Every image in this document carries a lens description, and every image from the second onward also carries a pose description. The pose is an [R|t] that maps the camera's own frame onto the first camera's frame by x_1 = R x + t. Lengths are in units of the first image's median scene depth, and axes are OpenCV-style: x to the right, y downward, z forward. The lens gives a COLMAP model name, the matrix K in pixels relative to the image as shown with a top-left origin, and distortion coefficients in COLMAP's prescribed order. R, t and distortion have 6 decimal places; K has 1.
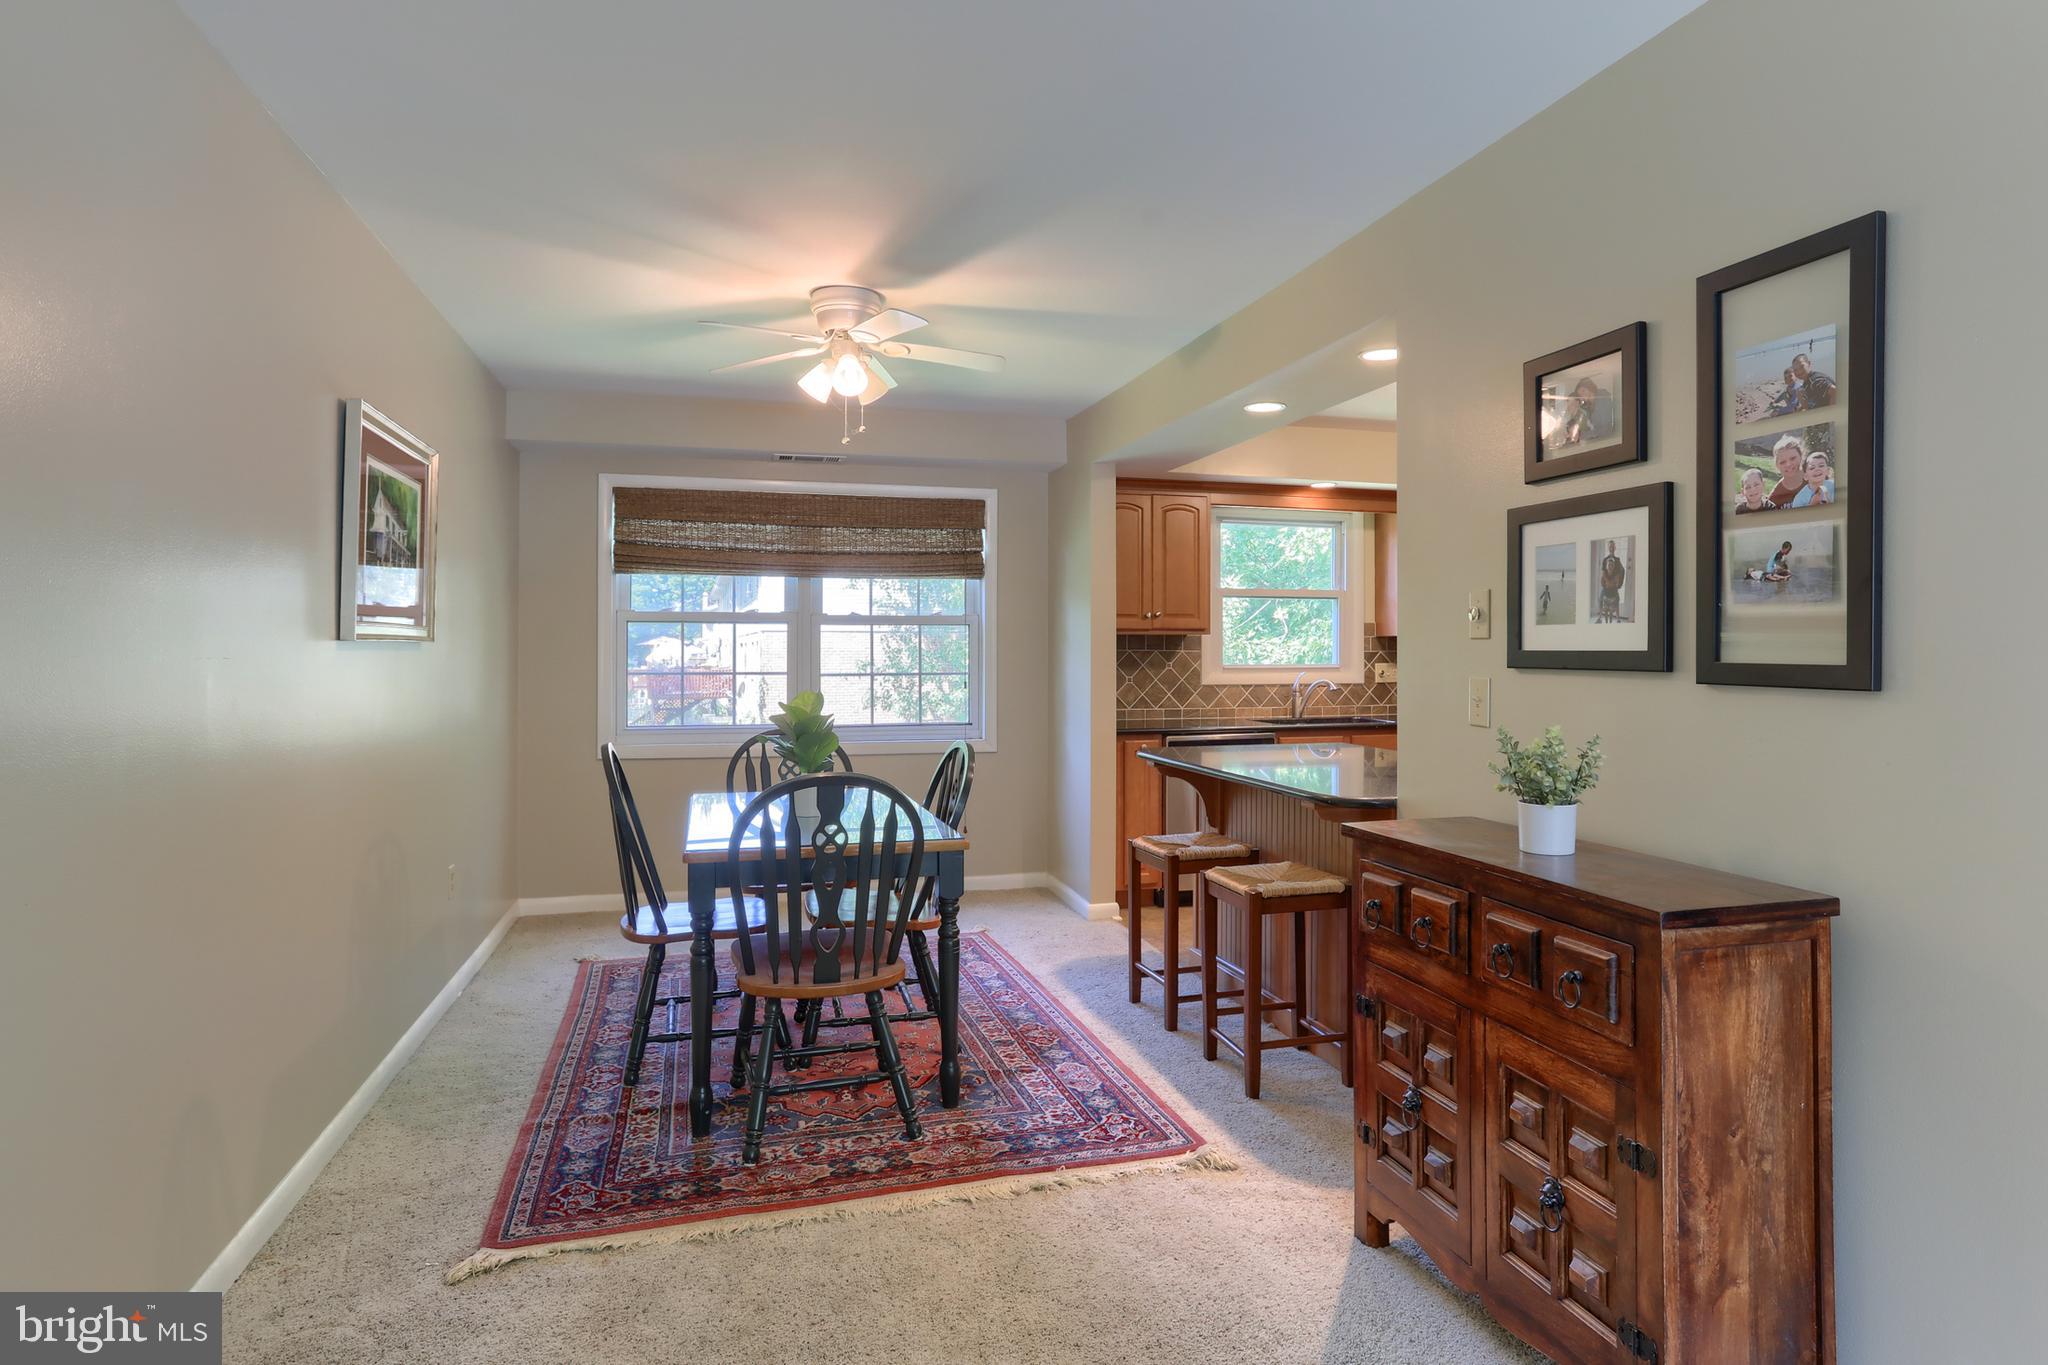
lens RADIAL K [[1098.5, 0, 1027.4], [0, 1098.5, 640.6], [0, 0, 1]] dist [-0.070122, 0.053357]
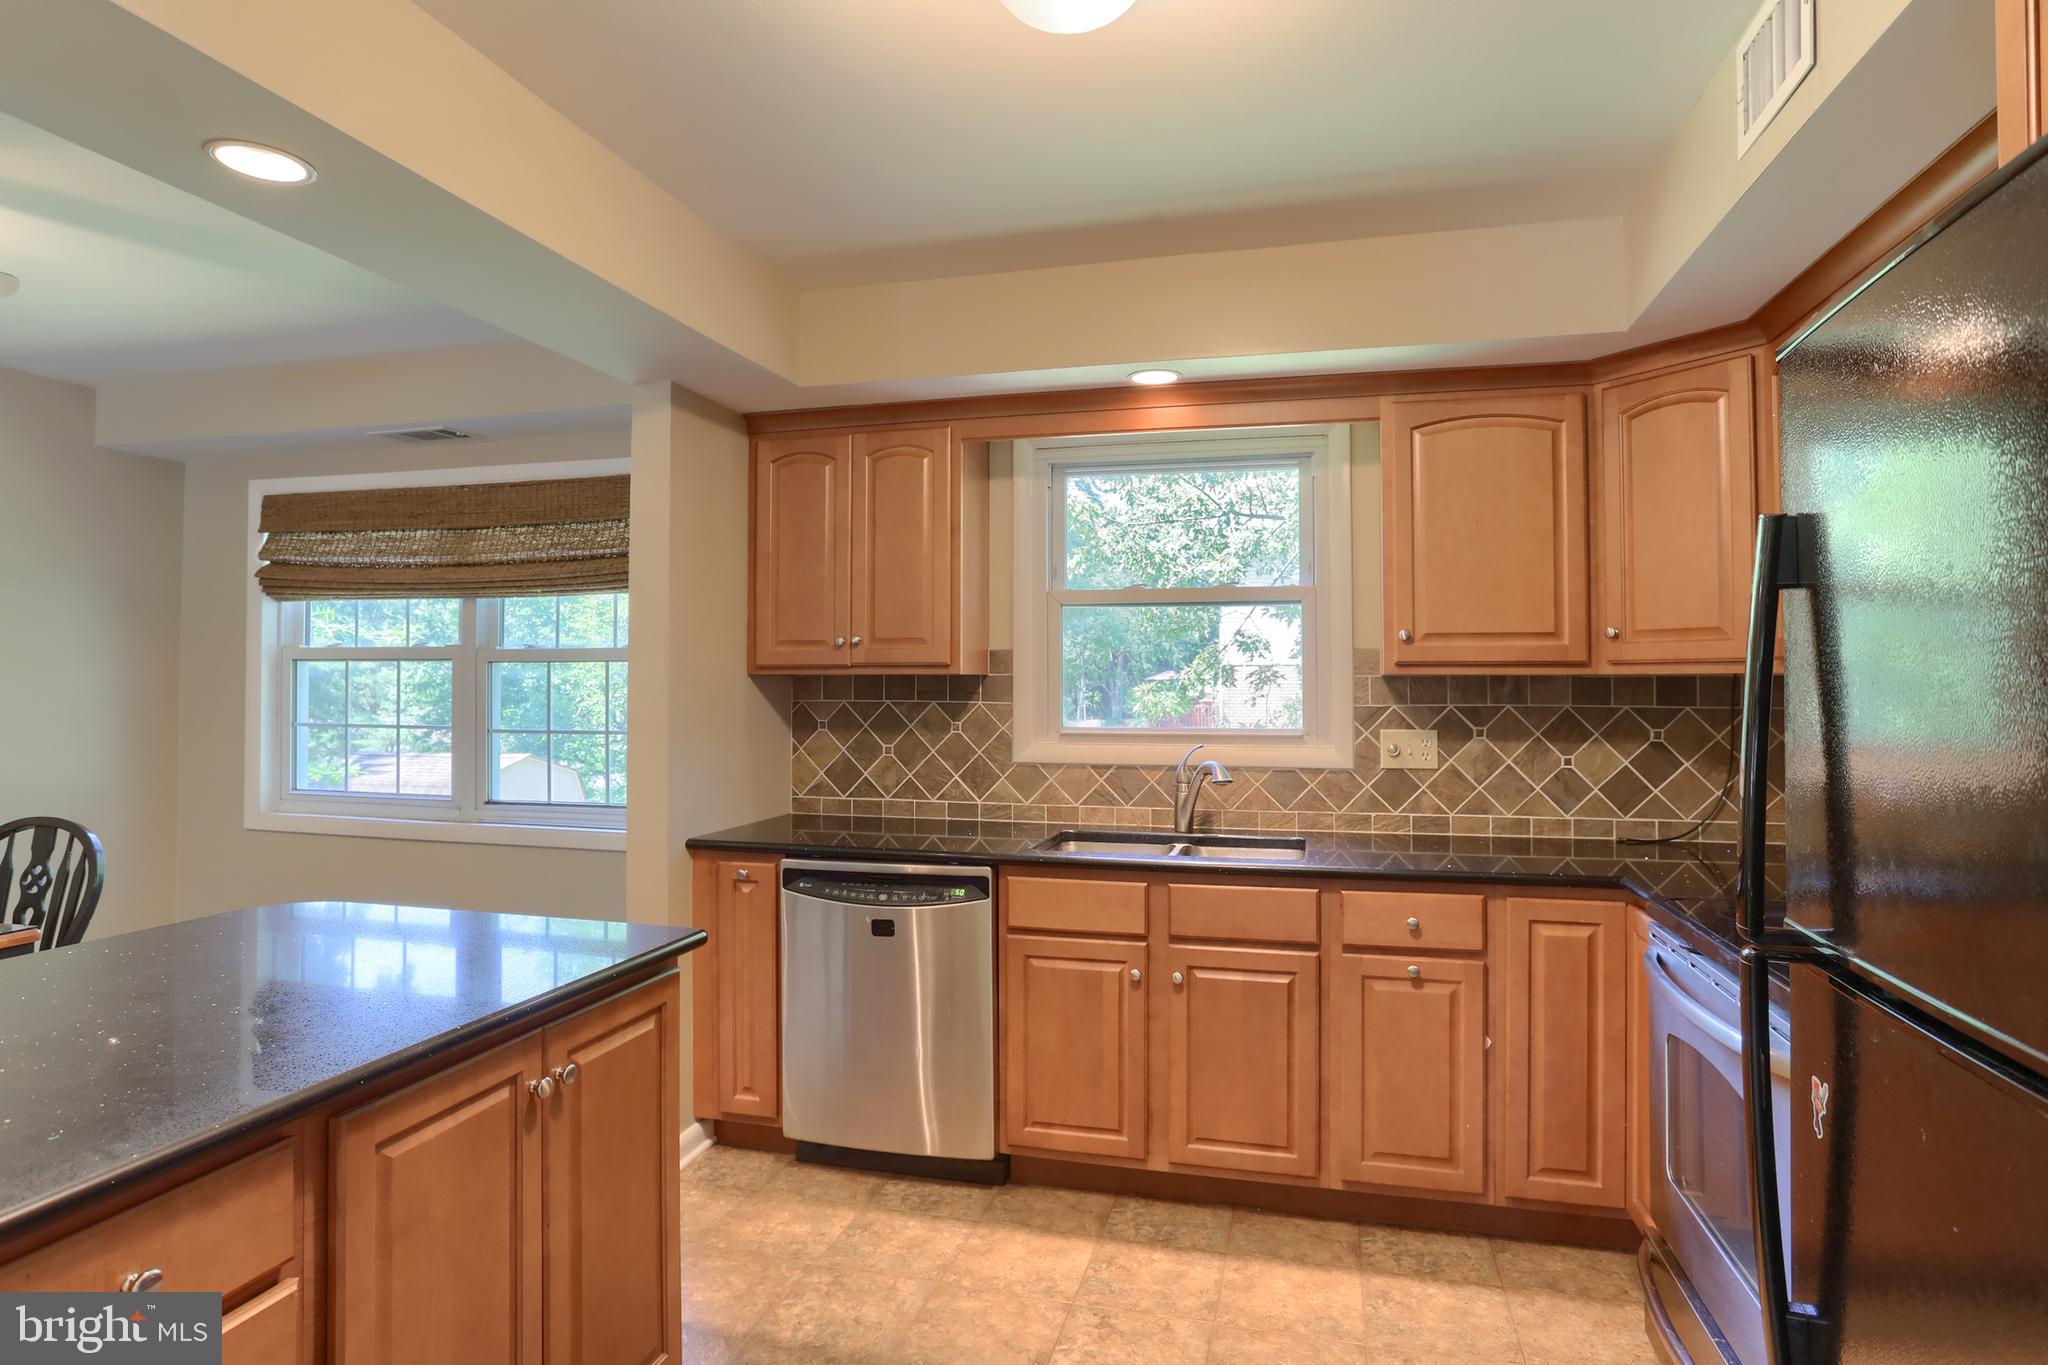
lens RADIAL K [[1098.5, 0, 1027.4], [0, 1098.5, 640.6], [0, 0, 1]] dist [-0.070122, 0.053357]
pose [[0.871282, -0.017819, -0.490459, 0.545435], [0.003564, 0.999544, -0.029983, -0.006906], [0.490769, 0.024375, 0.870948, 0.620977]]
